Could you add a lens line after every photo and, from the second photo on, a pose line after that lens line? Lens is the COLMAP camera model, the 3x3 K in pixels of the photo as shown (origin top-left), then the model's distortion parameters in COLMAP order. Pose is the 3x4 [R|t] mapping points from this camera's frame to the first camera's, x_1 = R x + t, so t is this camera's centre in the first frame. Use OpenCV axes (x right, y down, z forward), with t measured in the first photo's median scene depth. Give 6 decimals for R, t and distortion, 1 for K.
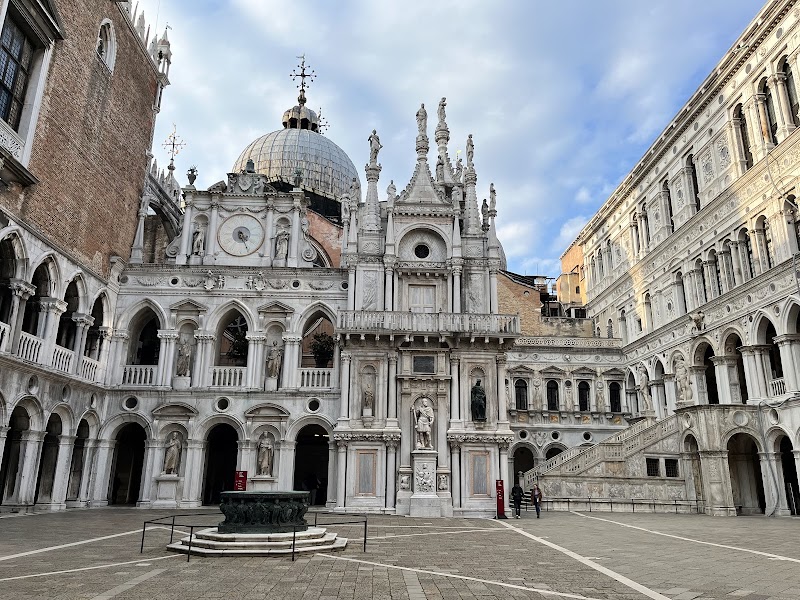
lens RADIAL K [[615.3, 0, 398.9], [0, 615.3, 299.0], [0, 0, 1]] dist [0.026228, -0.005810]
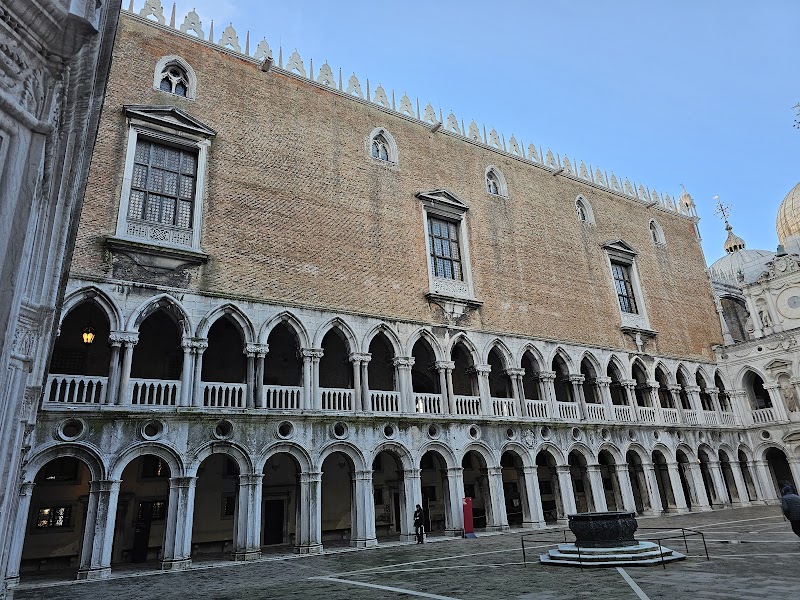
lens RADIAL K [[546.8, 0, 398.1], [0, 546.8, 299.2], [0, 0, 1]] dist [0.006548, 0.000409]
pose [[0.502994, -0.347011, -0.791568, 0.316873], [0.311511, 0.927092, -0.208476, -0.150957], [0.806200, -0.141720, 0.574420, -0.491690]]
